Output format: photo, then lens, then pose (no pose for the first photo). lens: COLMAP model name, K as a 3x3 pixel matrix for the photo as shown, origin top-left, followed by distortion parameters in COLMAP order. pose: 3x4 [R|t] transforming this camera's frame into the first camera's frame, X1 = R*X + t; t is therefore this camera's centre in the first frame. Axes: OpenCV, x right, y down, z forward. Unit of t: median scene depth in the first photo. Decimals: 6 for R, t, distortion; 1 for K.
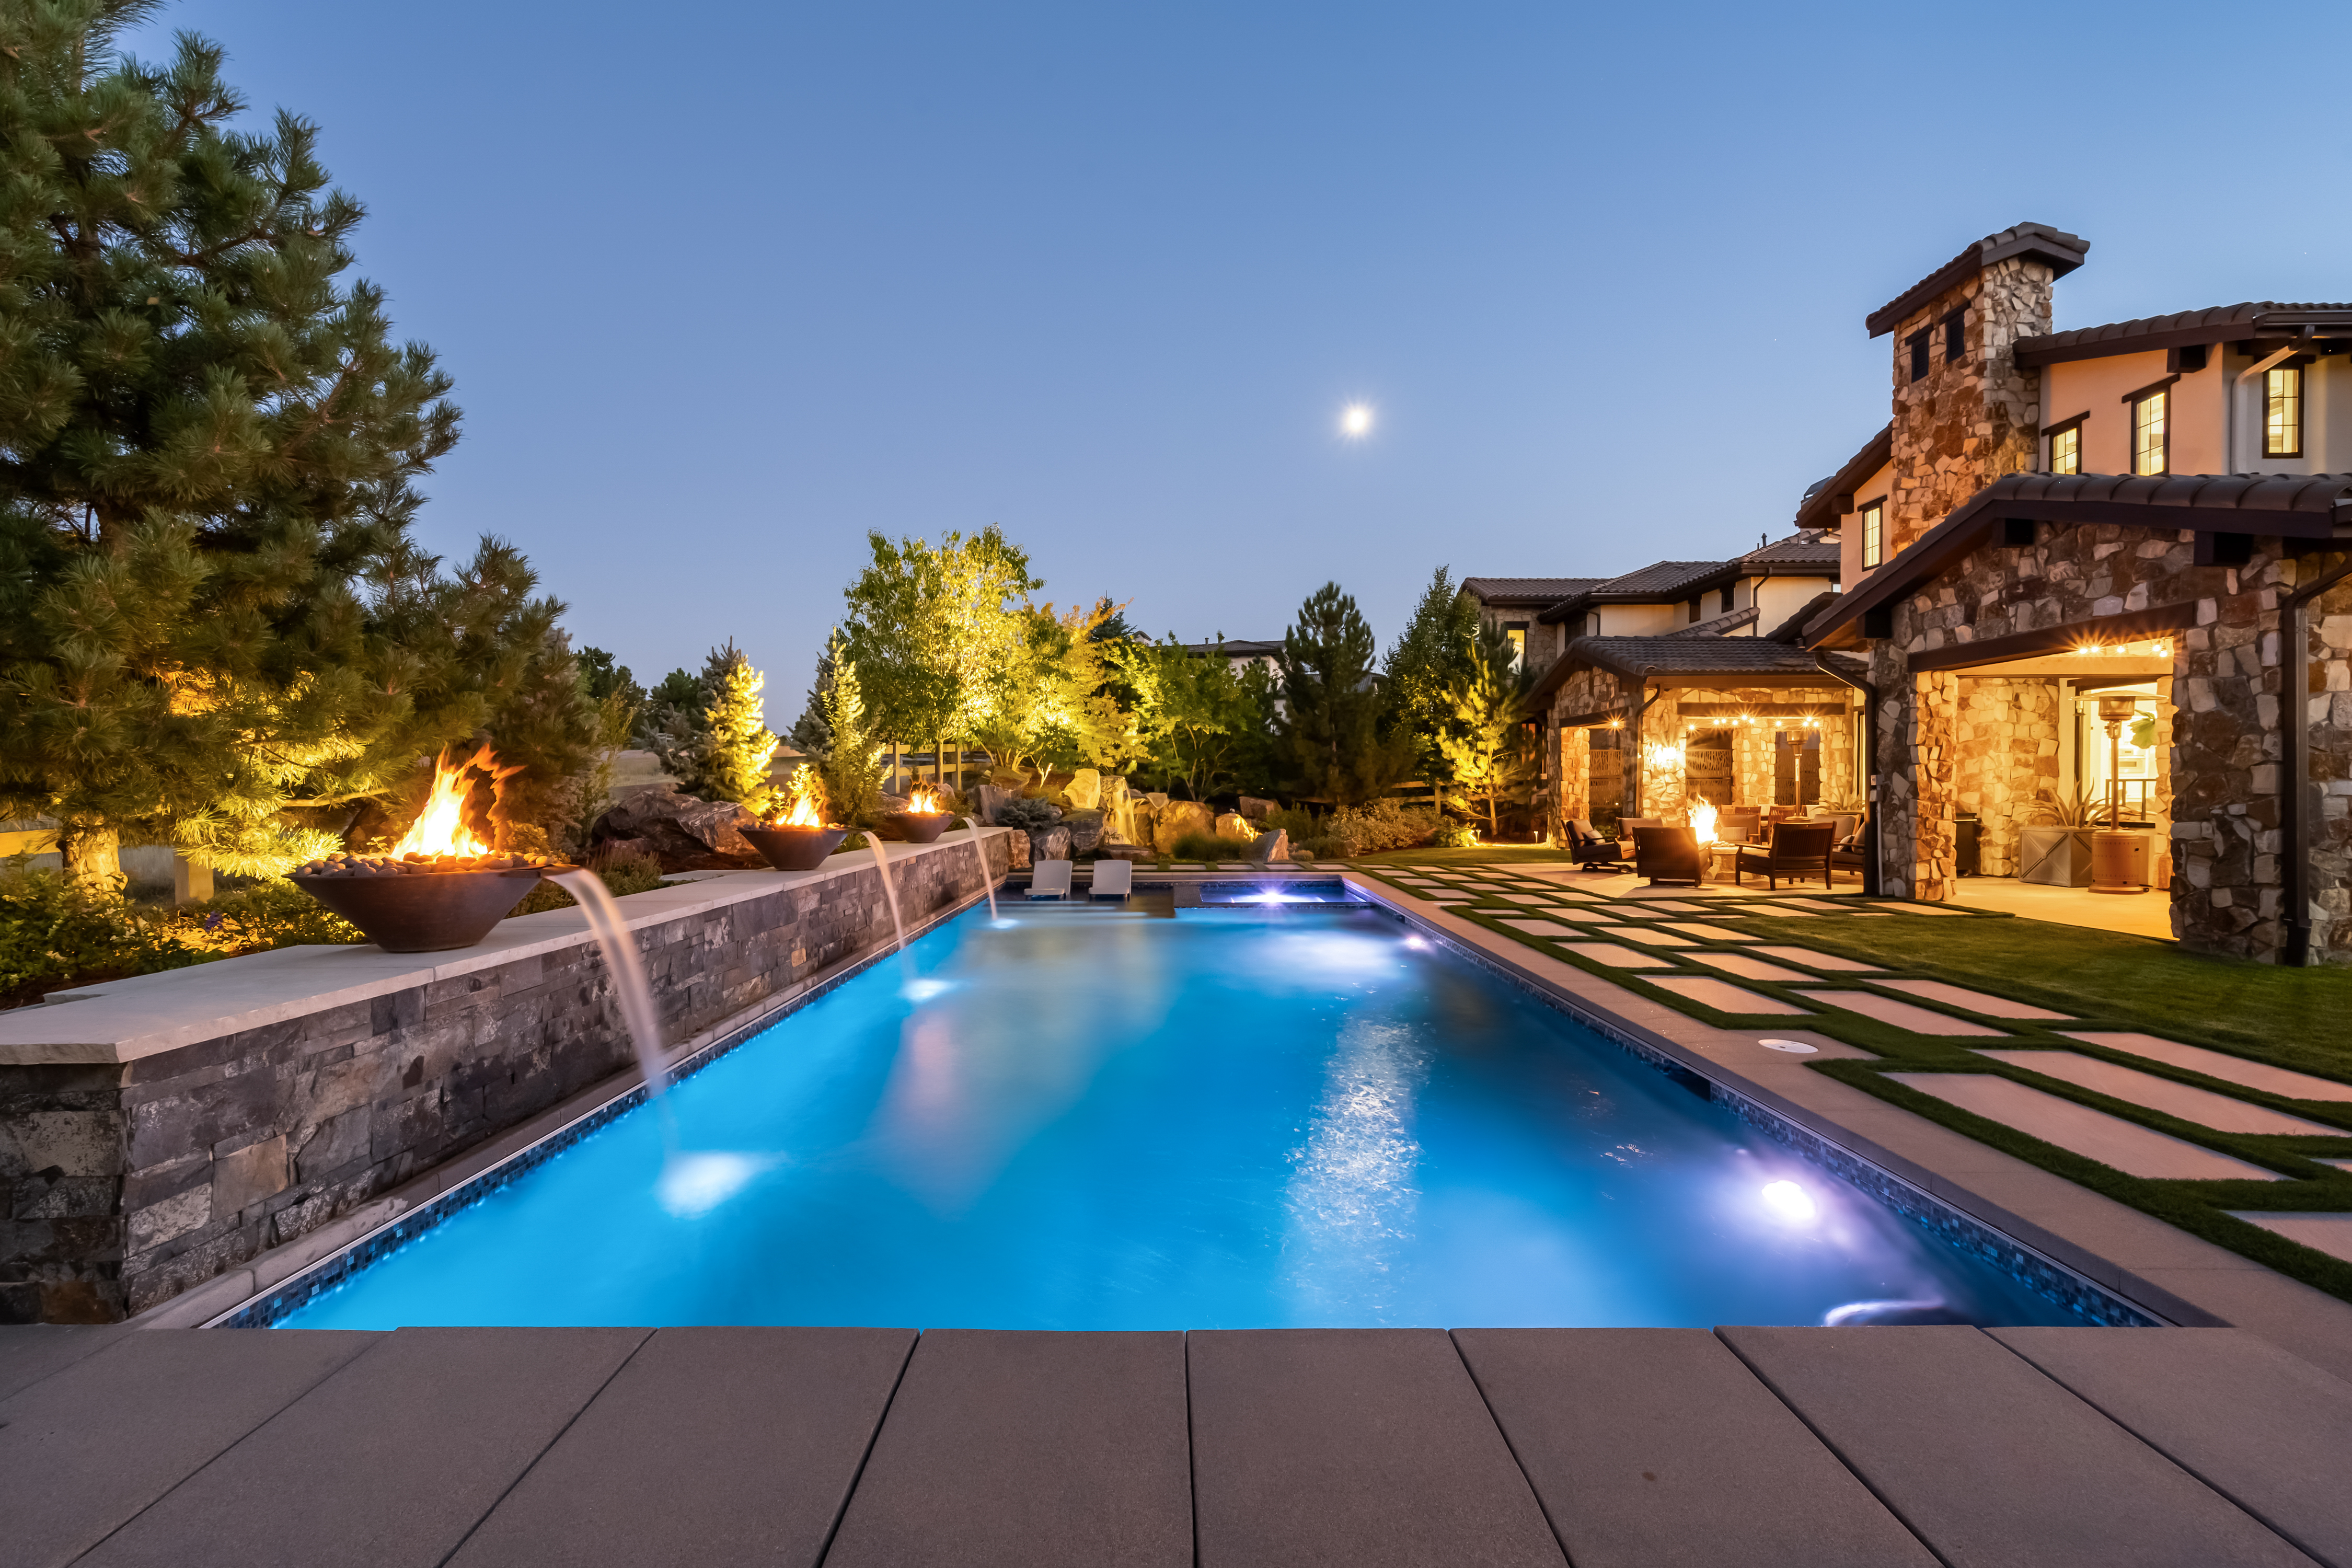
lens RADIAL K [[951.8, 0, 1166.4], [0, 951.8, 798.8], [0, 0, 1]] dist [-0.003071, 0.000582]
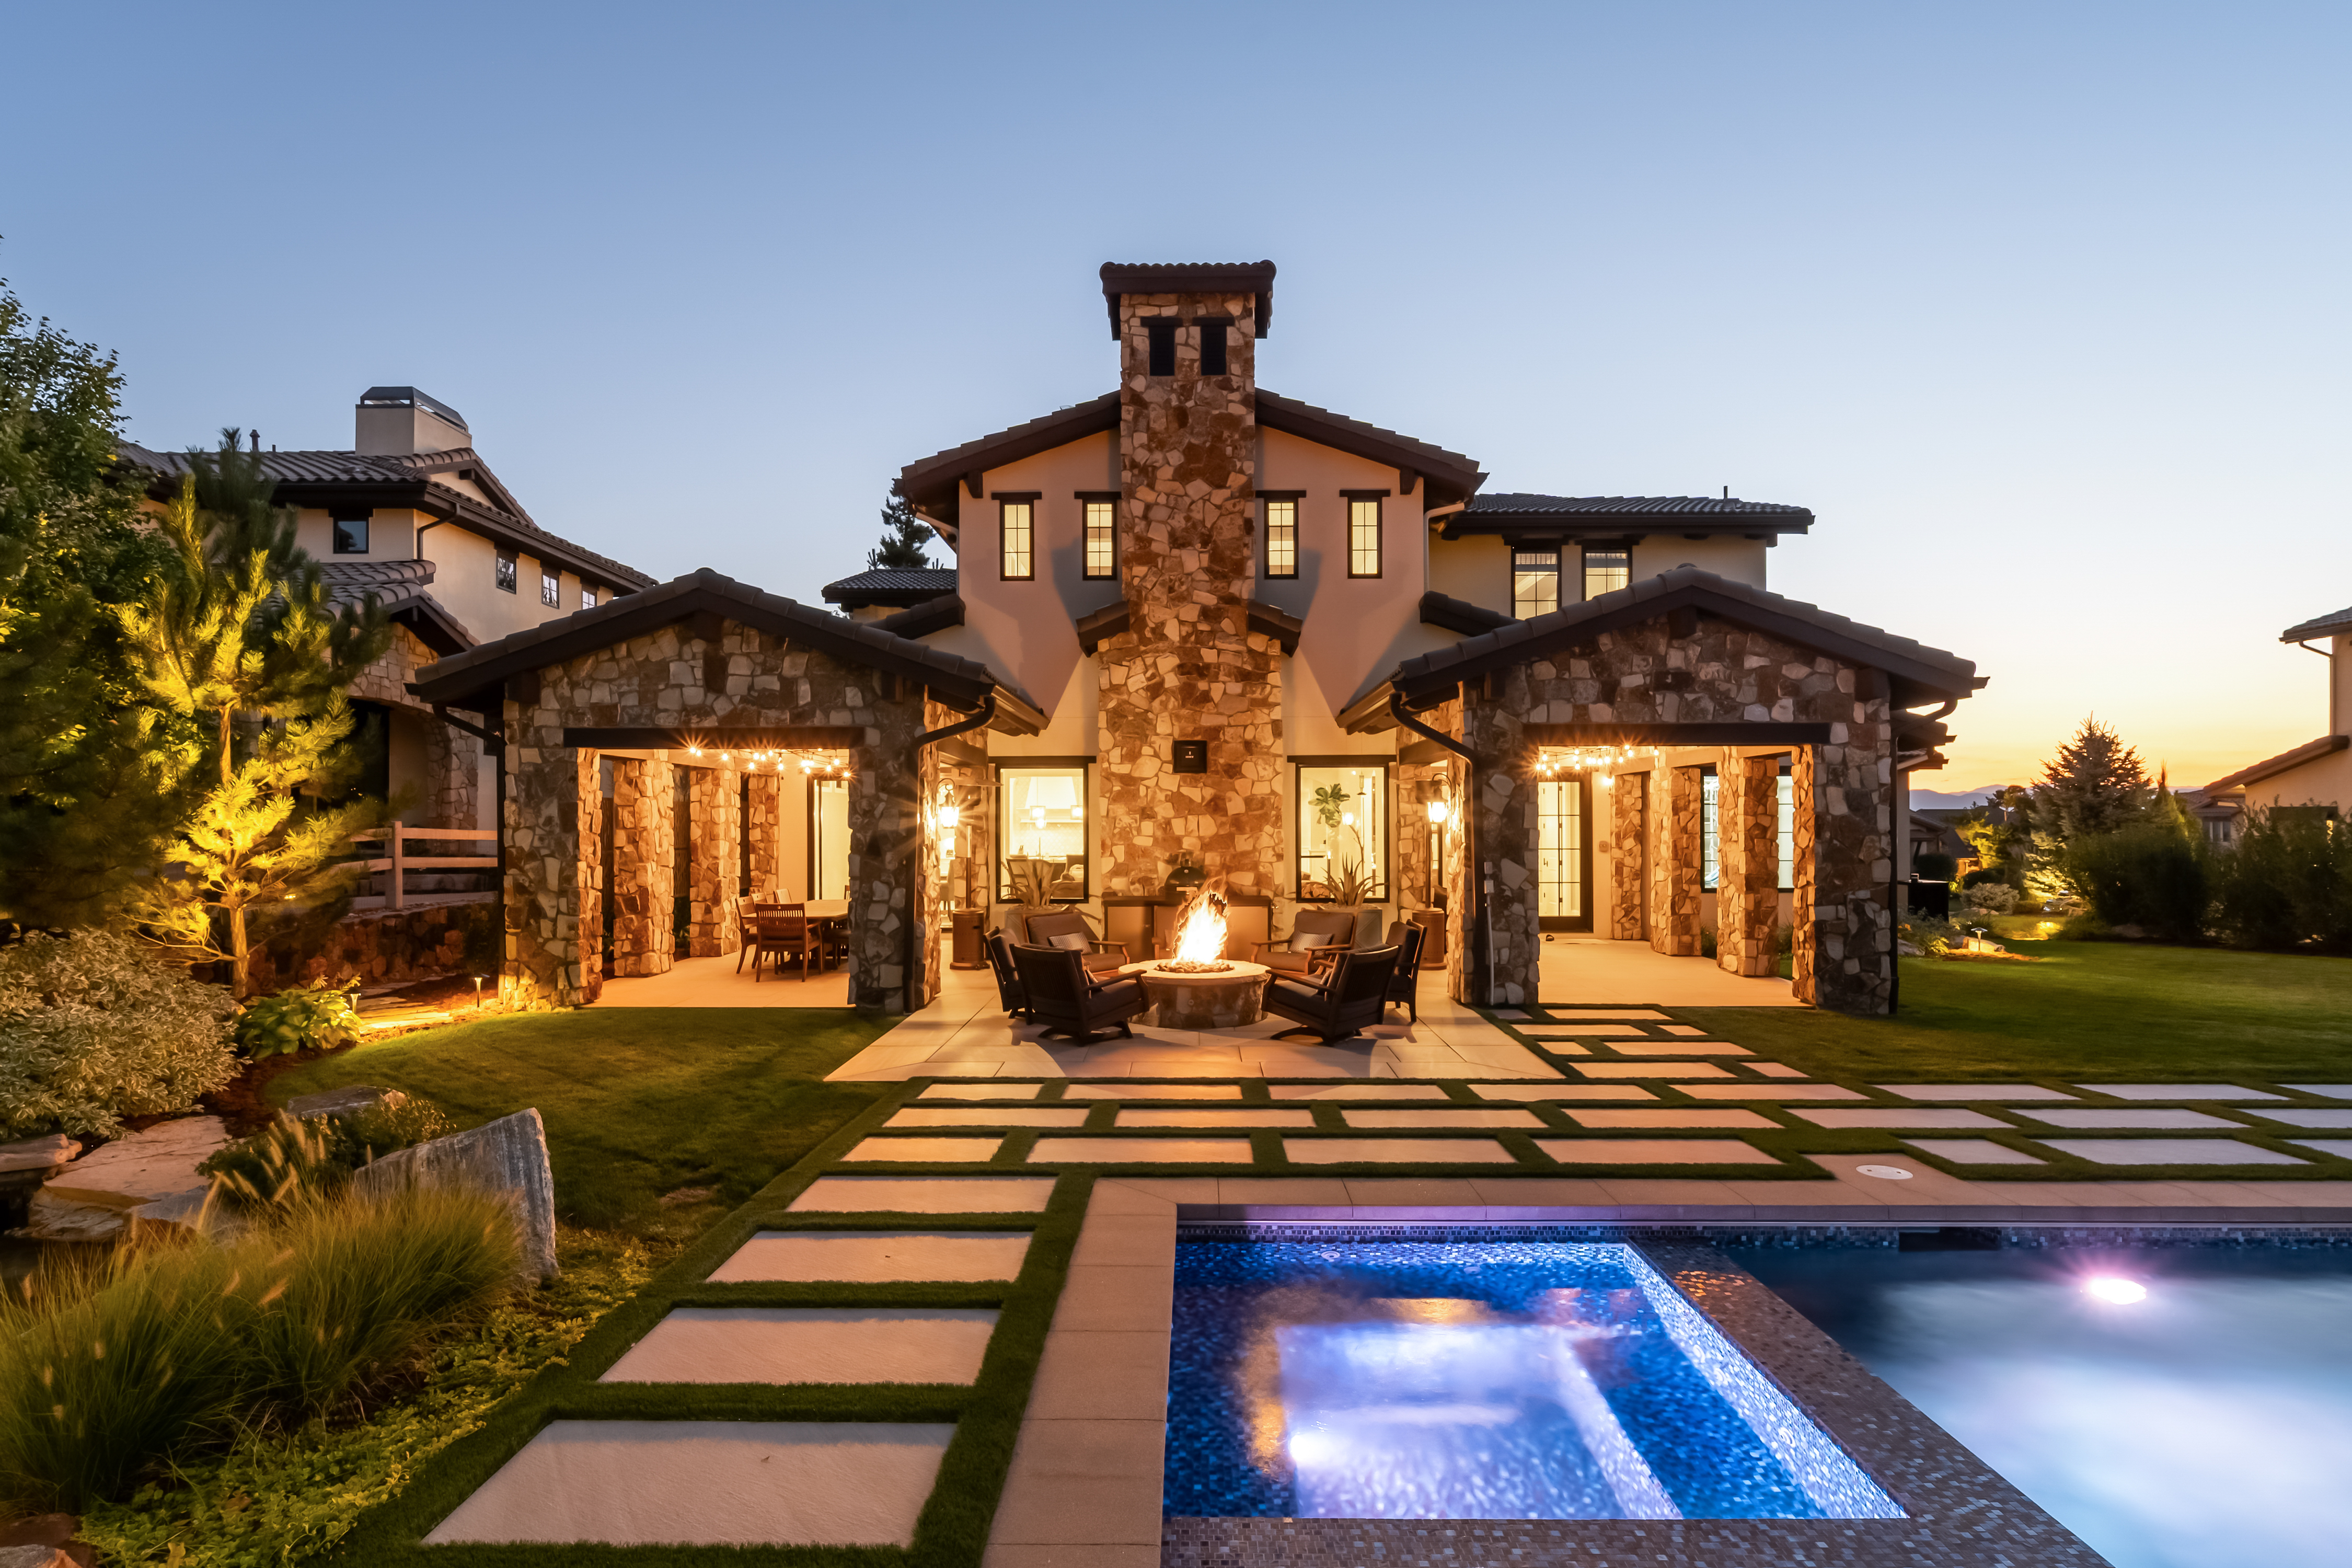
lens RADIAL K [[1110.8, 0, 1180.6], [0, 1110.8, 828.4], [0, 0, 1]] dist [0.003192, 0.000484]
pose [[0.006351, 0.002415, 0.999977, -0.197729], [0.010096, 0.999946, -0.002479, -0.047055], [-0.999929, 0.010111, 0.006326, 1.082123]]
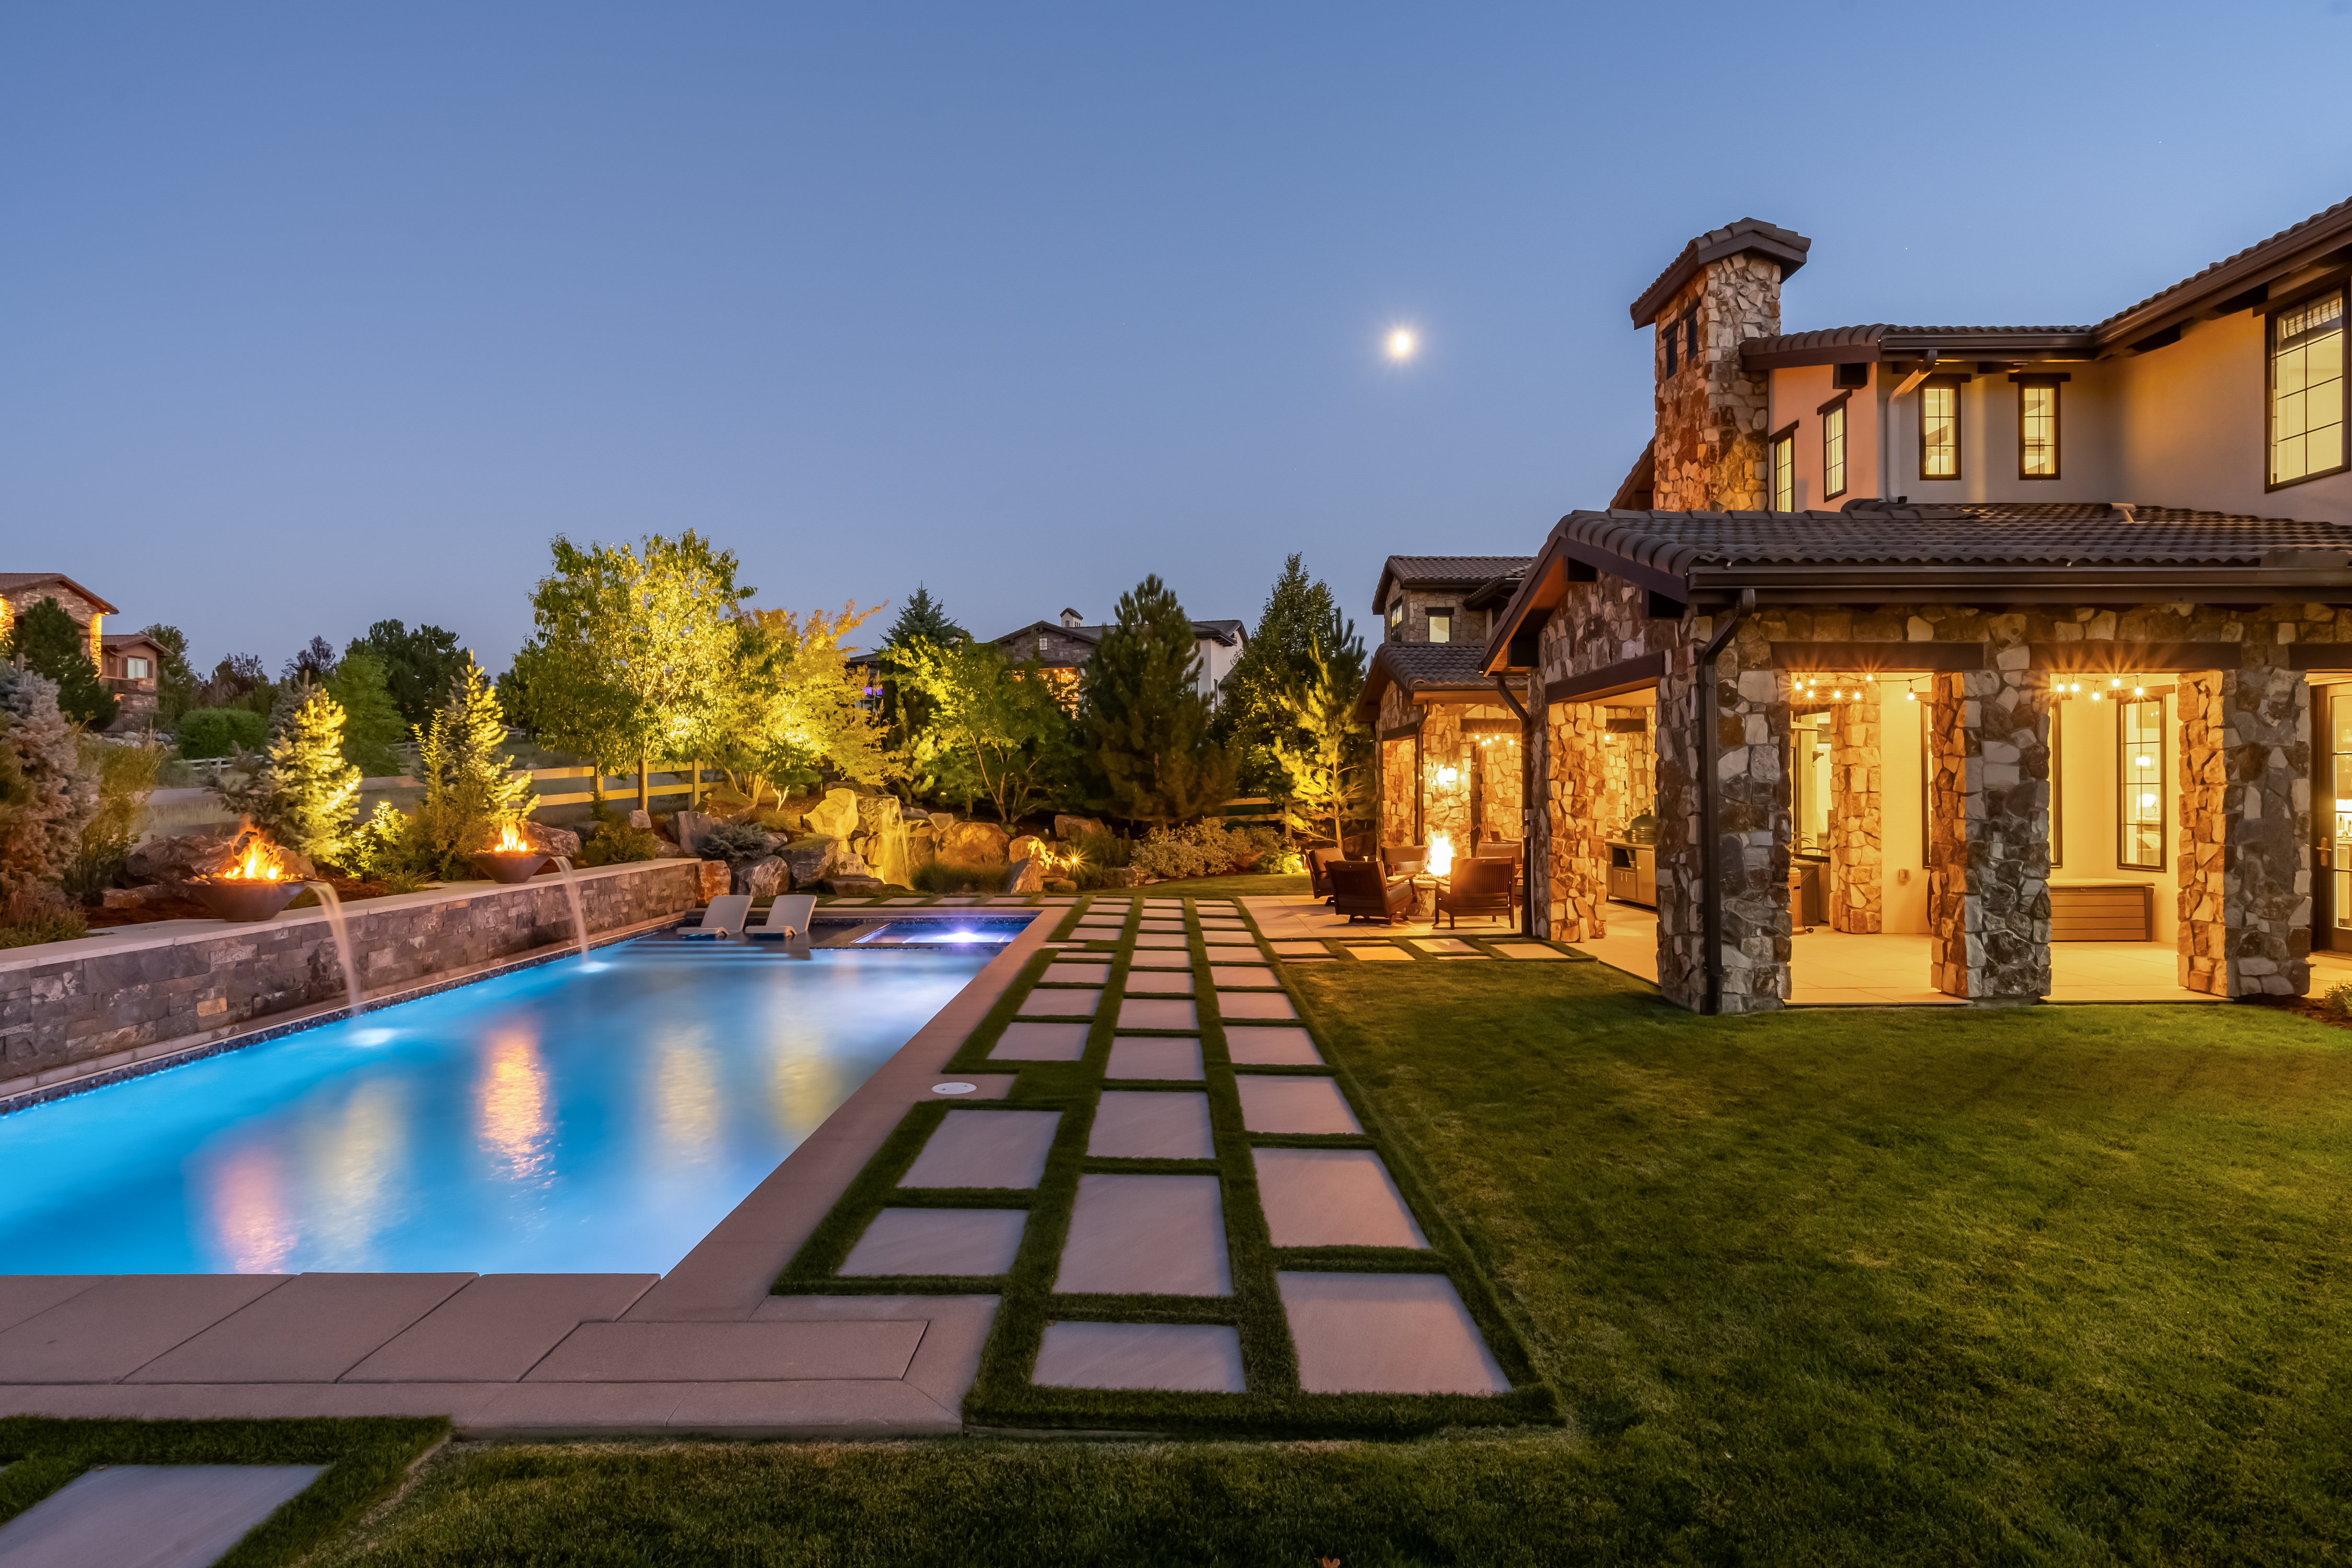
lens RADIAL K [[1156.2, 0, 1174.0], [0, 1156.2, 783.6], [0, 0, 1]] dist [-0.004312, -0.000391]
pose [[0.999993, -0.001292, 0.003482, 0.331771], [0.001342, 0.999894, -0.014469, -0.029679], [-0.003463, 0.014474, 0.999889, -0.136615]]
